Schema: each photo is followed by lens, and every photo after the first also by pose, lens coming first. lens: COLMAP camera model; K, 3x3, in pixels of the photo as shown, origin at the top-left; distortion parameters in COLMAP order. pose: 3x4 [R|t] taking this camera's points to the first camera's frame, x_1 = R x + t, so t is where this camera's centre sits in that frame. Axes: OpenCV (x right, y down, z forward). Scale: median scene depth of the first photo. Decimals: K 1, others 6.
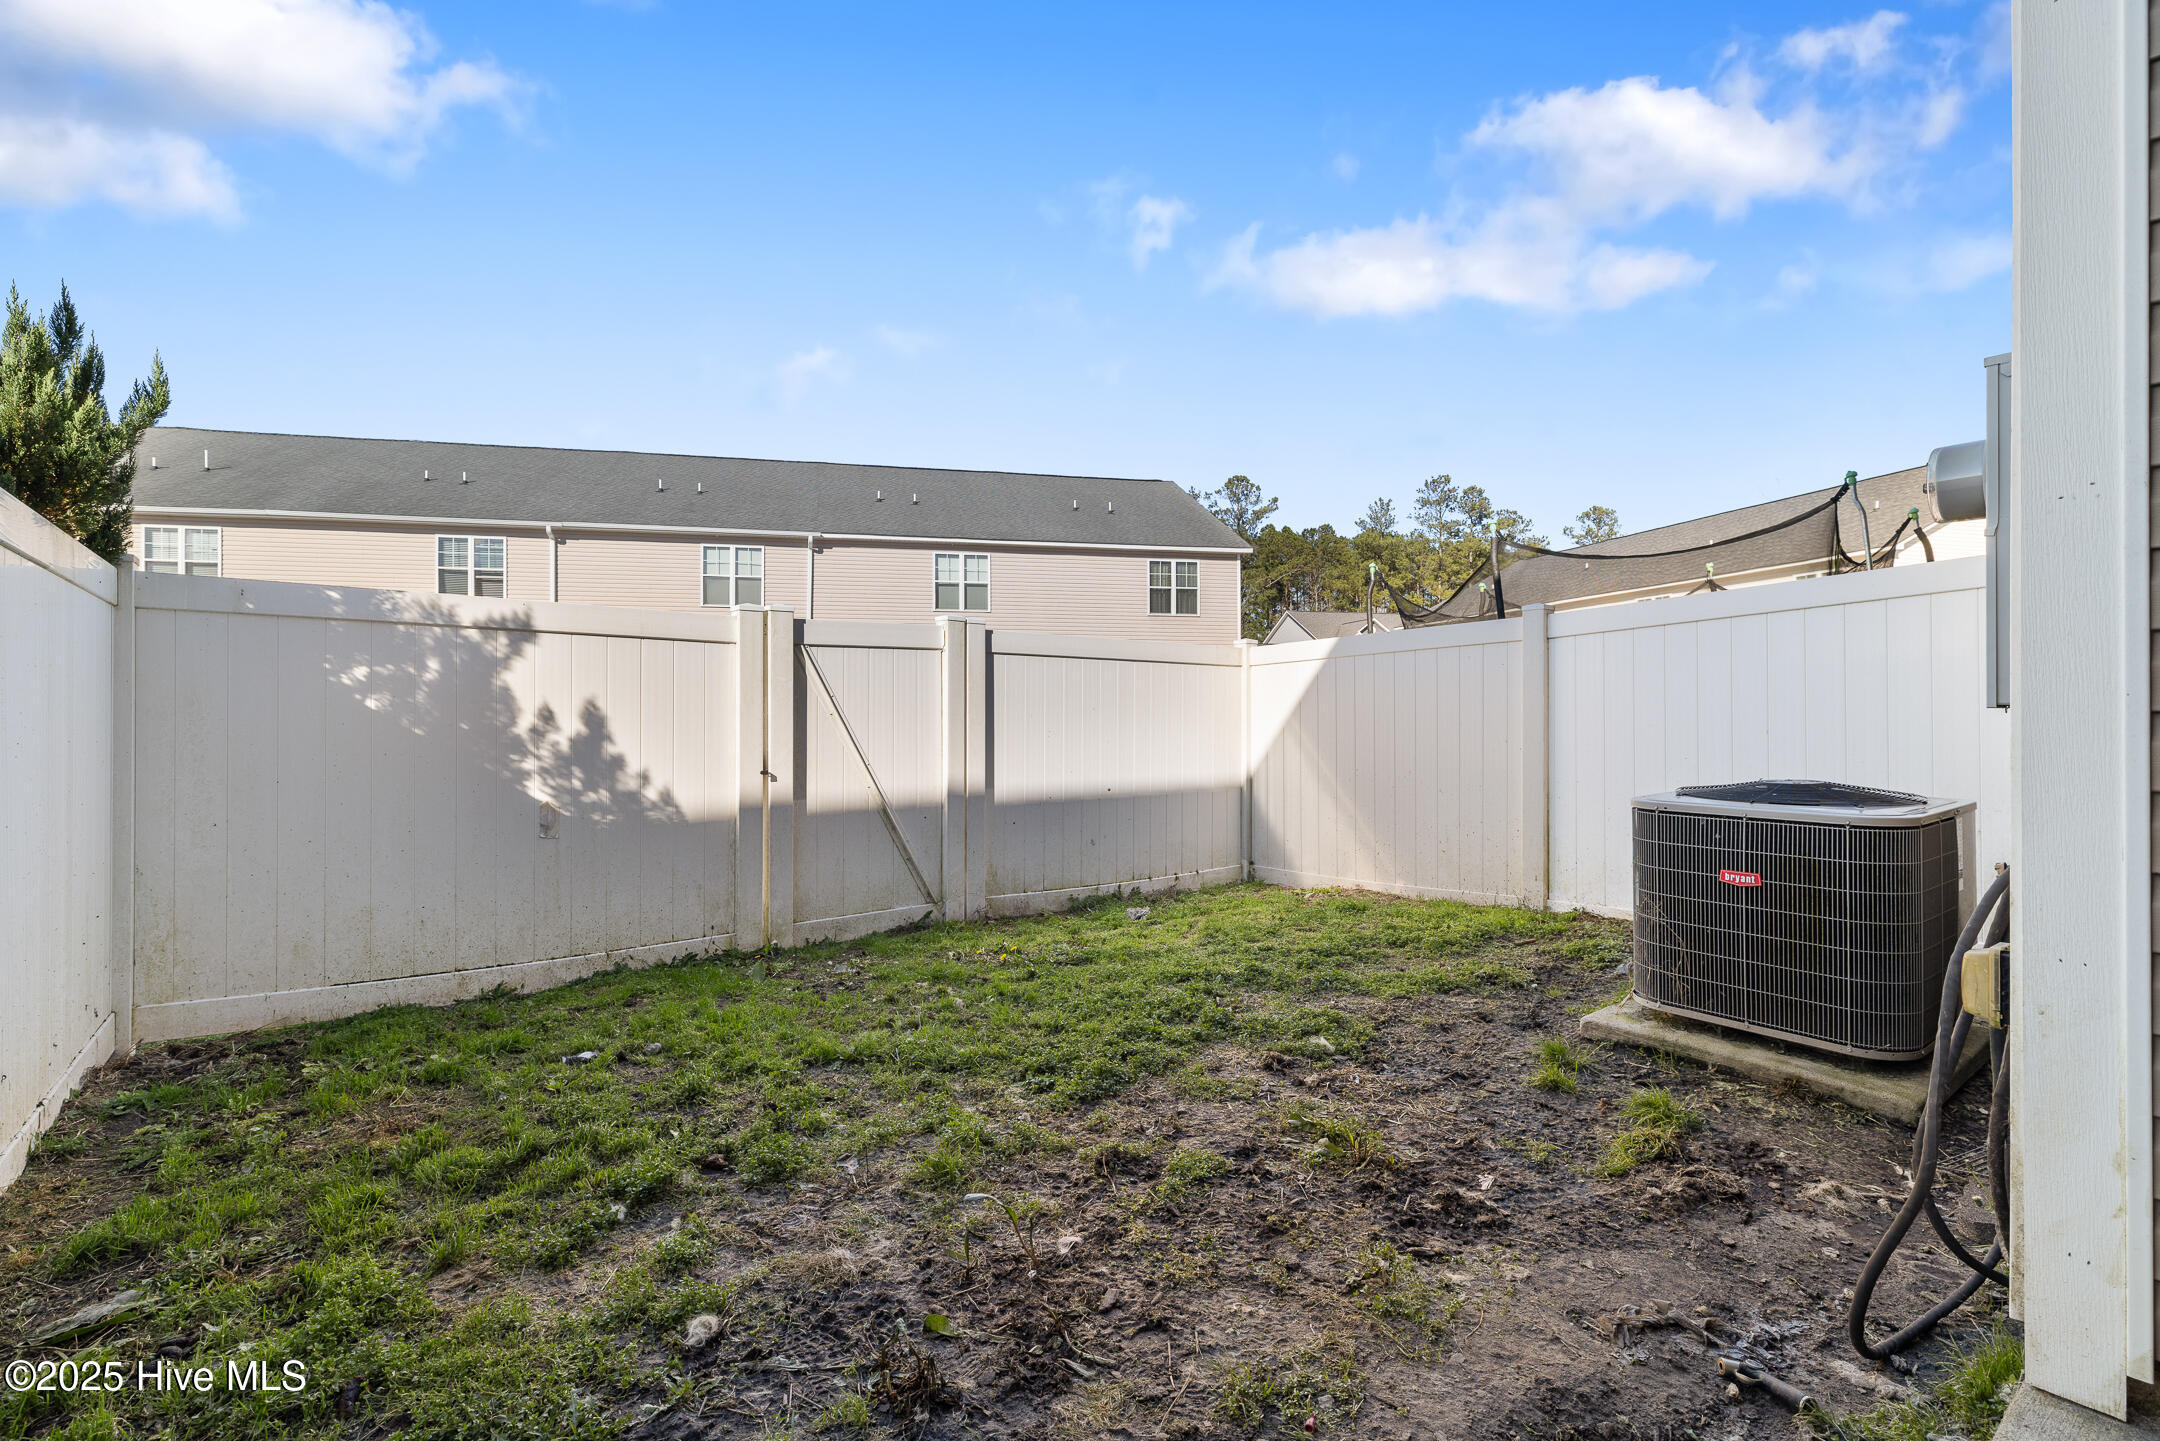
lens RADIAL K [[971.0, 0, 1068.6], [0, 971.0, 713.4], [0, 0, 1]] dist [0.005093, 0.000028]
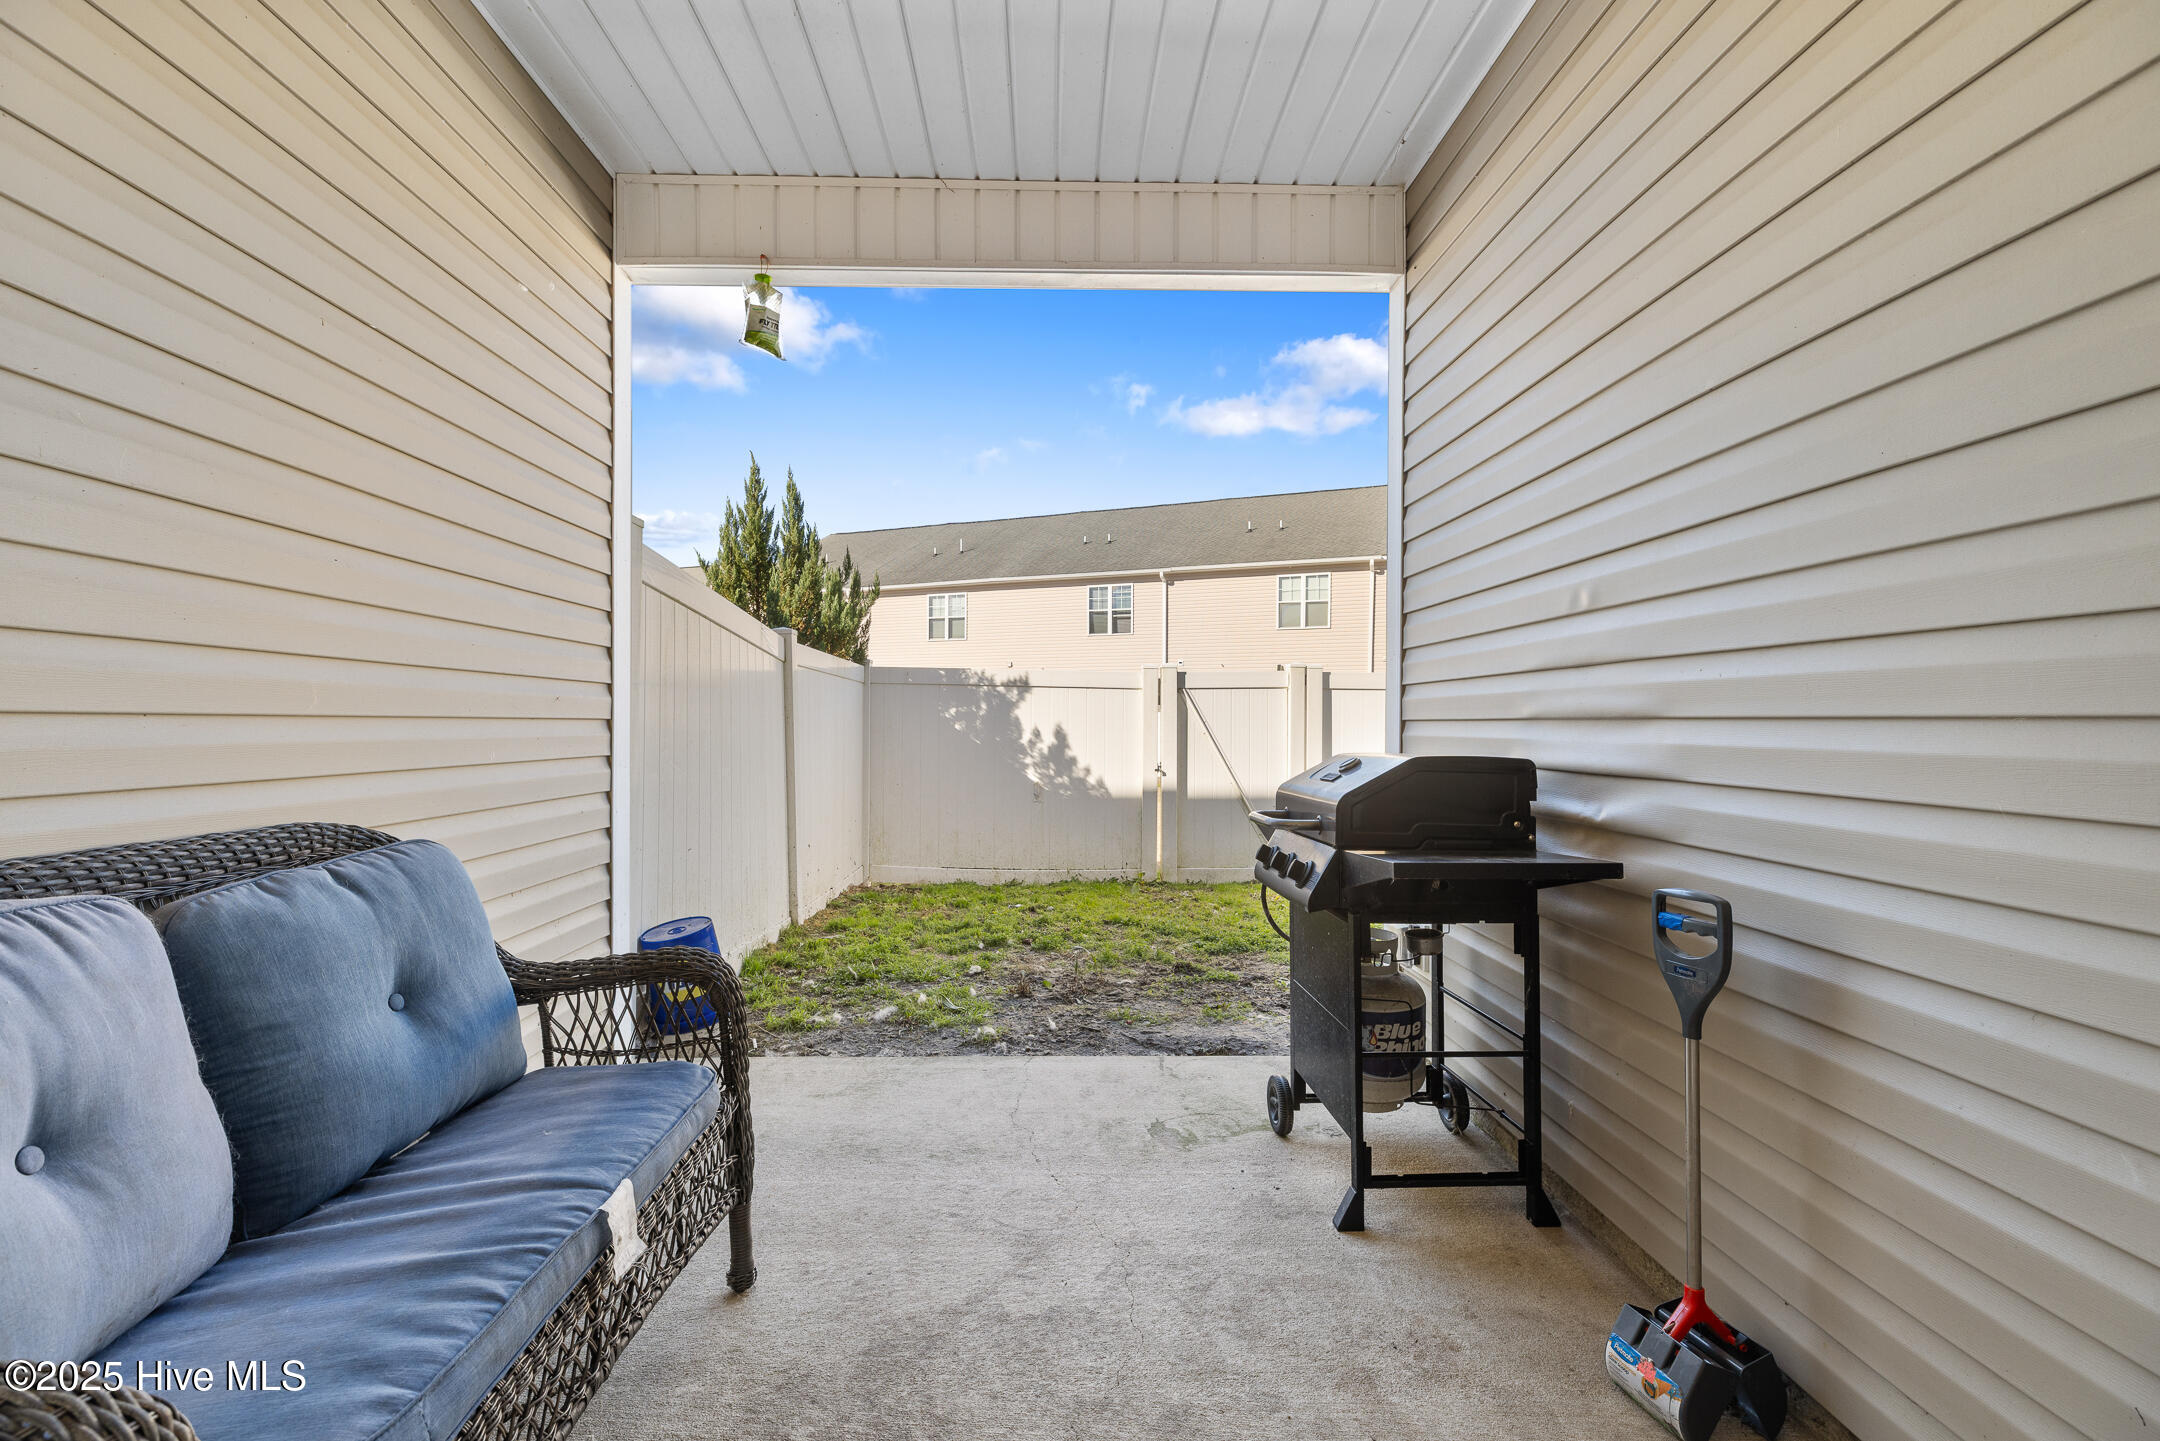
lens RADIAL K [[971.0, 0, 1068.6], [0, 971.0, 713.4], [0, 0, 1]] dist [0.005093, 0.000028]
pose [[0.807904, 0.001307, -0.589312, 0.545699], [-0.004922, 0.999978, -0.004530, -0.025852], [0.589293, 0.006561, 0.807893, -0.396328]]
